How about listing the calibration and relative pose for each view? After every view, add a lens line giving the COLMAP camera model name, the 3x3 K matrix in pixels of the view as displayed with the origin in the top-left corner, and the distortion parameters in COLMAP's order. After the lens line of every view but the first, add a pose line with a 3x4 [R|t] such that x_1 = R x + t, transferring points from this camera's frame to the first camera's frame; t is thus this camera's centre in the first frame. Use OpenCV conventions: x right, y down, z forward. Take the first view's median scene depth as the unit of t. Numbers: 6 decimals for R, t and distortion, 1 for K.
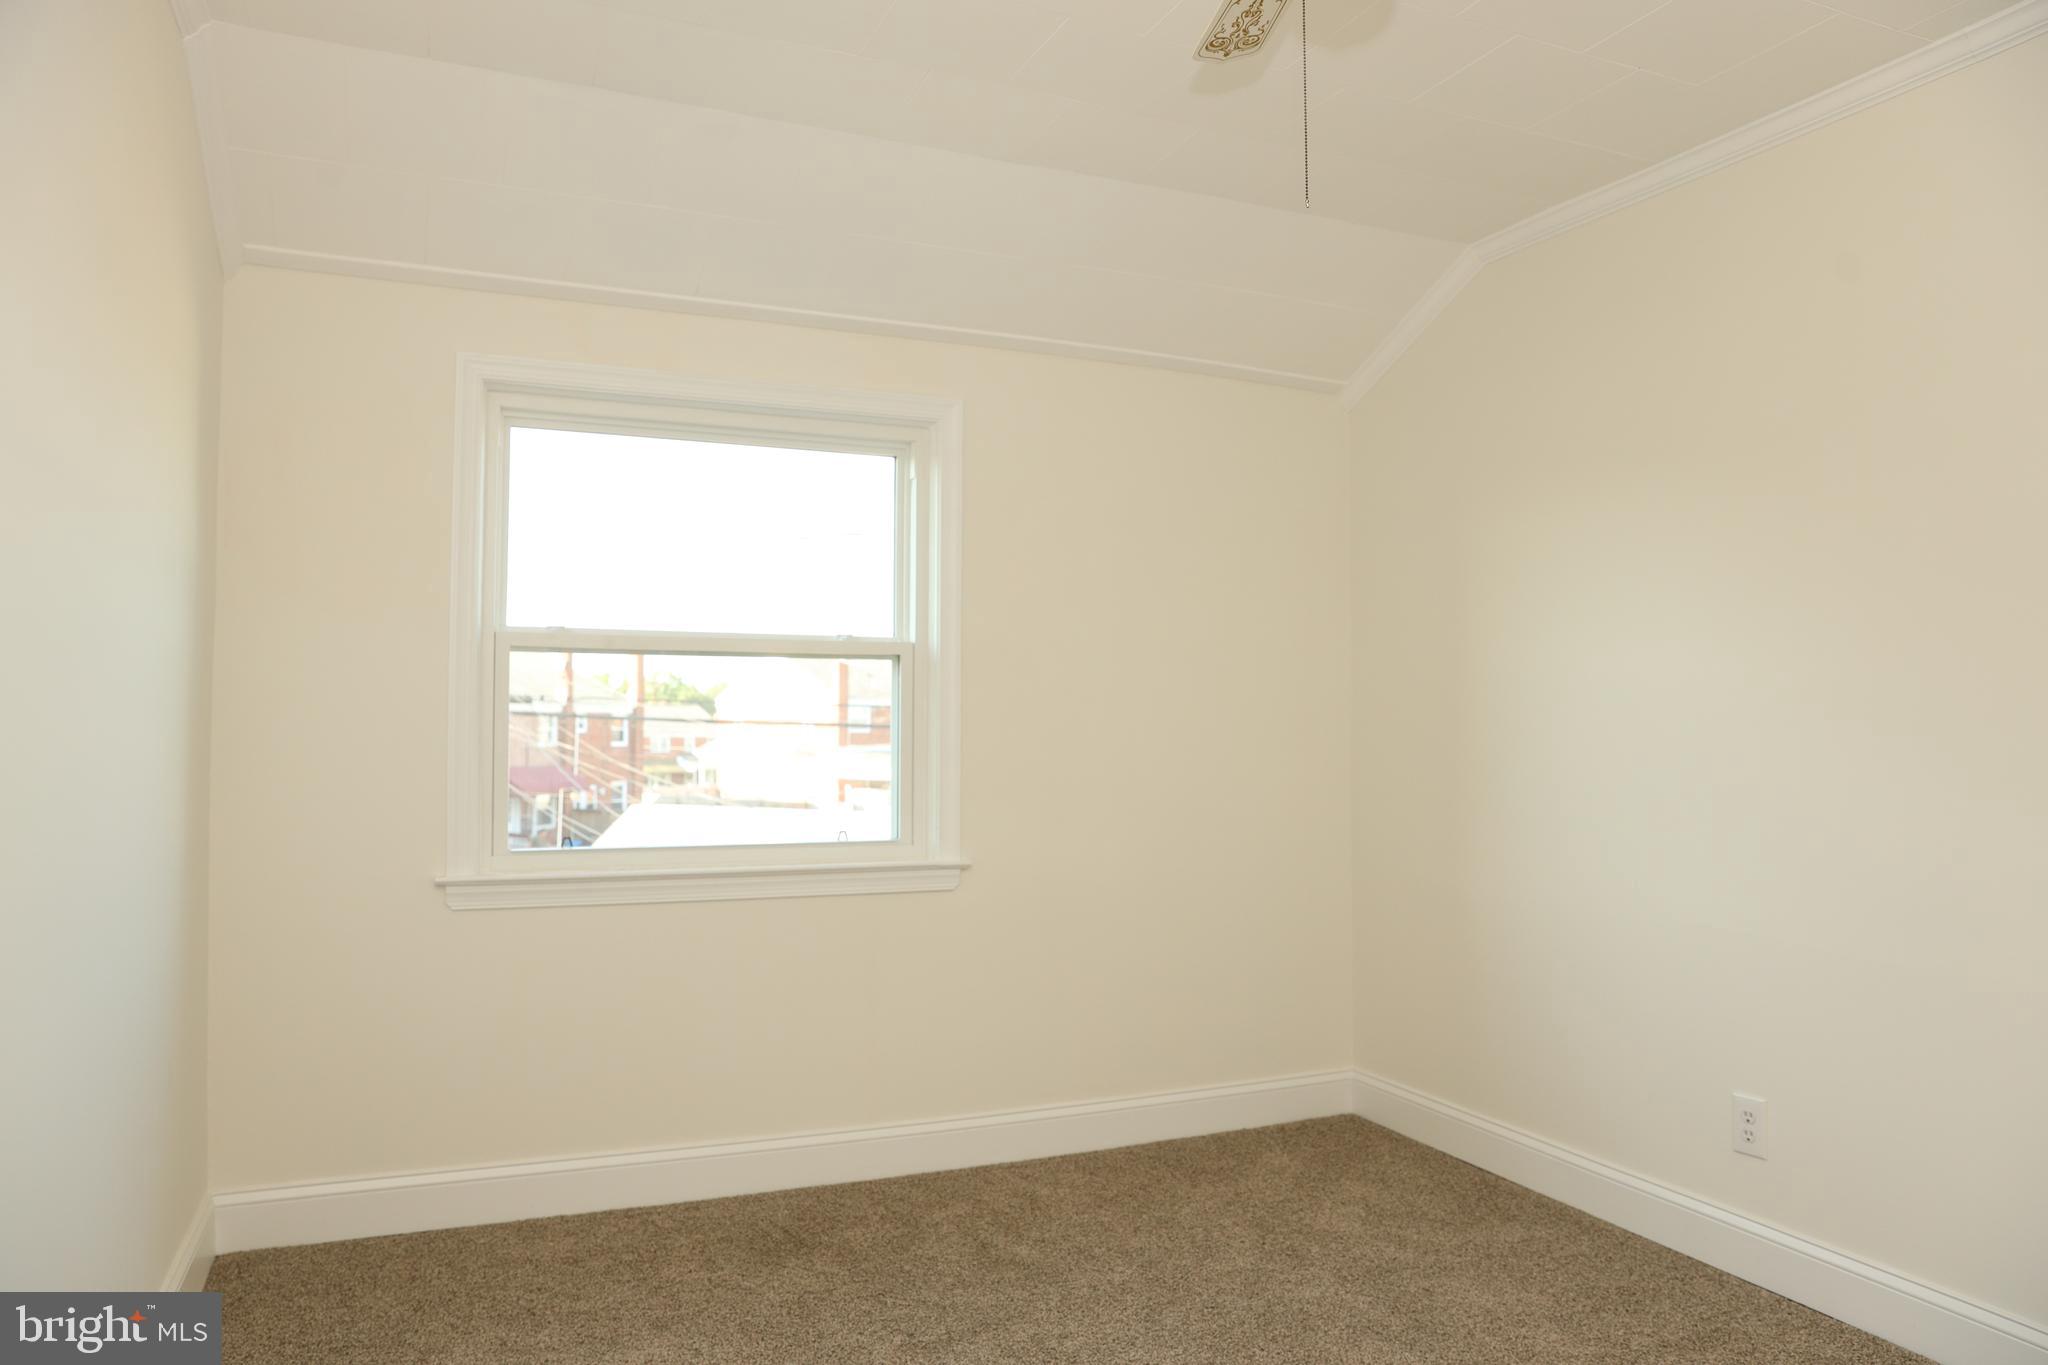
lens RADIAL K [[1466.8, 0, 1024.0], [0, 1466.8, 682.5], [0, 0, 1]] dist [-0.008424, 0.000474]
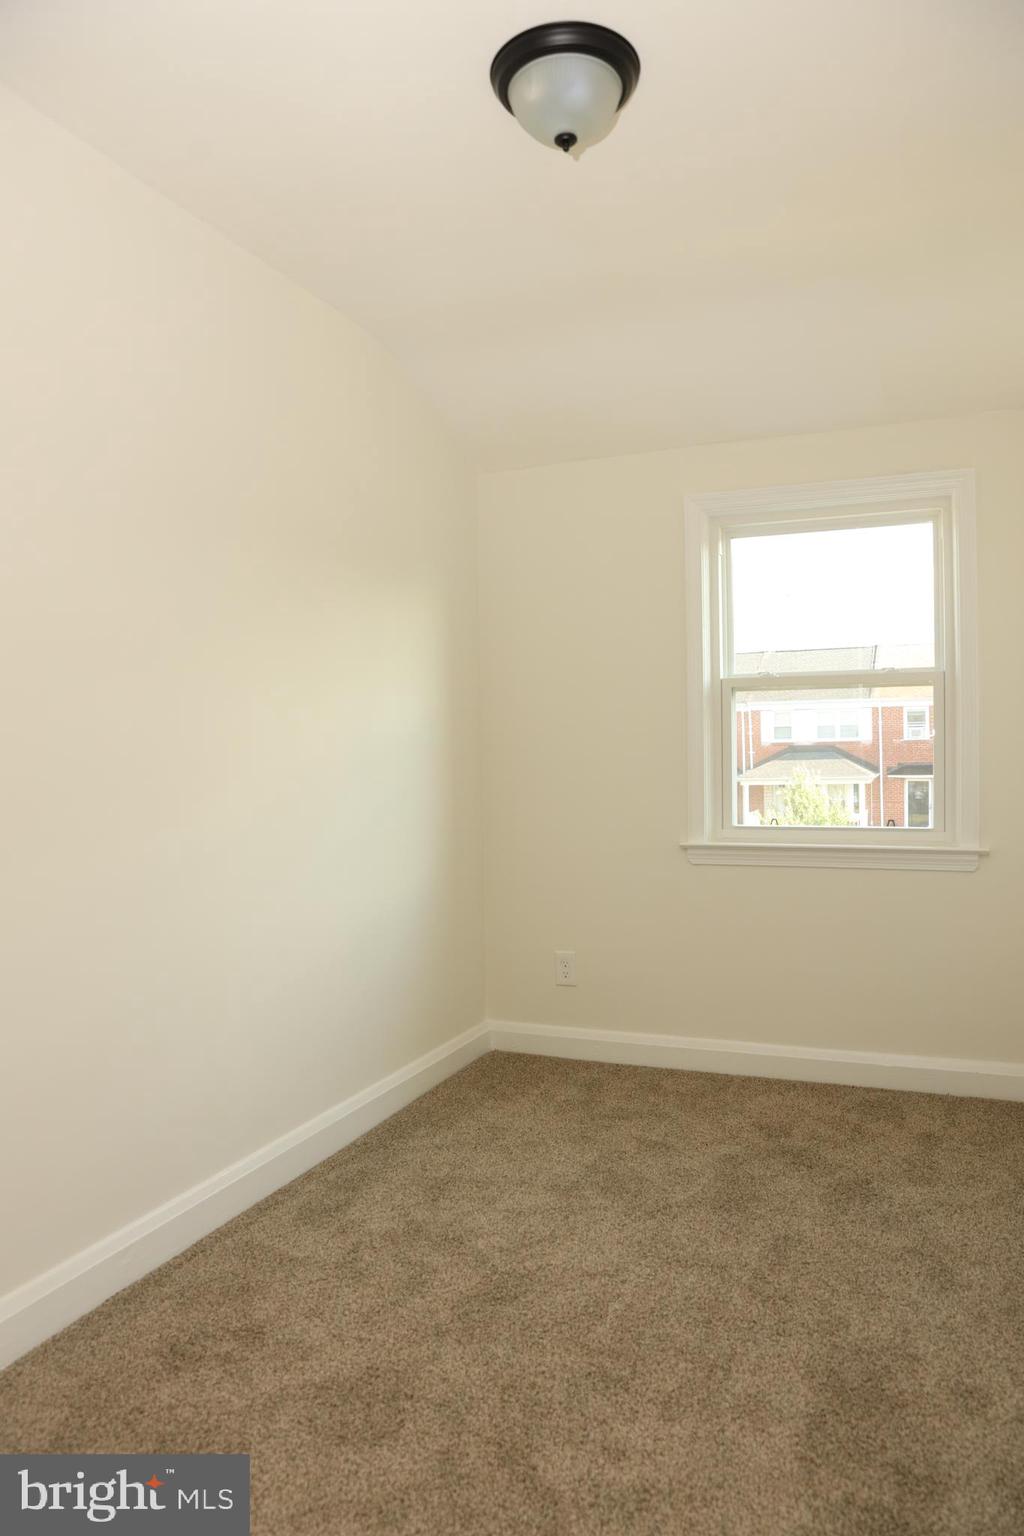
lens RADIAL K [[1051.0, 0, 512.0], [0, 1051.0, 768.0], [0, 0, 1]] dist [-0.109161, 0.093590]
pose [[0.722797, 0.000408, -0.691060, 0.211376], [0.039931, 0.998304, 0.042355, 0.001197], [0.689906, -0.058209, 0.721555, 0.083909]]
